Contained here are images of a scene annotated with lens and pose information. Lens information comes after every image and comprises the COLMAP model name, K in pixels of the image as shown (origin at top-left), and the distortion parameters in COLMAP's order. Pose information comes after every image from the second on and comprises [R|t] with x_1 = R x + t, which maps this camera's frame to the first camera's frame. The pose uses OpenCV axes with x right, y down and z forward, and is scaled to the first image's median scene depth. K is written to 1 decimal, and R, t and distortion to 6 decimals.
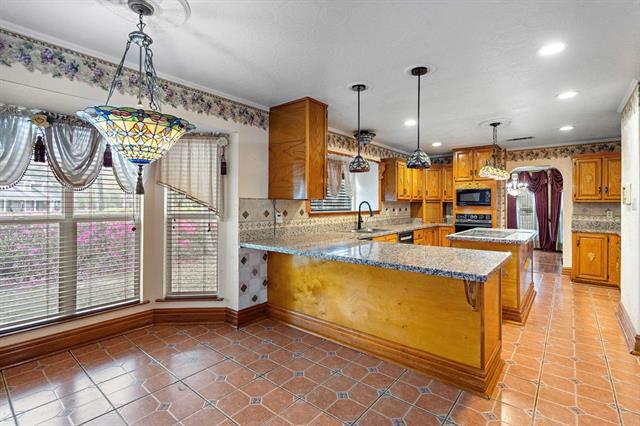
lens RADIAL K [[301.7, 0, 320.8], [0, 301.7, 208.8], [0, 0, 1]] dist [-0.002428, -0.000016]
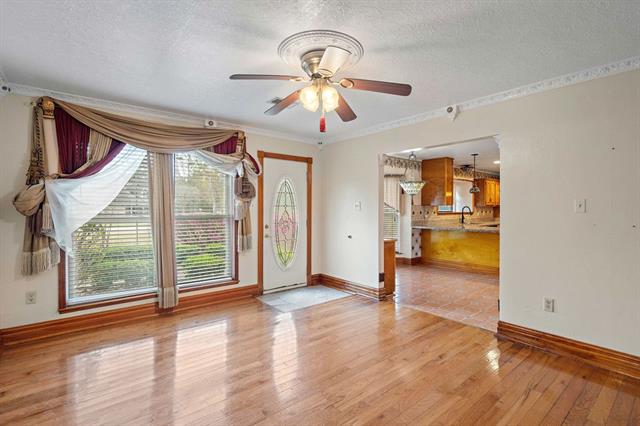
lens RADIAL K [[304.3, 0, 318.3], [0, 304.3, 211.7], [0, 0, 1]] dist [-0.000895, -0.000046]
pose [[0.981163, 0.000449, -0.193183, -0.425018], [-0.001535, 0.999984, -0.005468, 0.019536], [0.193178, 0.005662, 0.981147, -1.038557]]
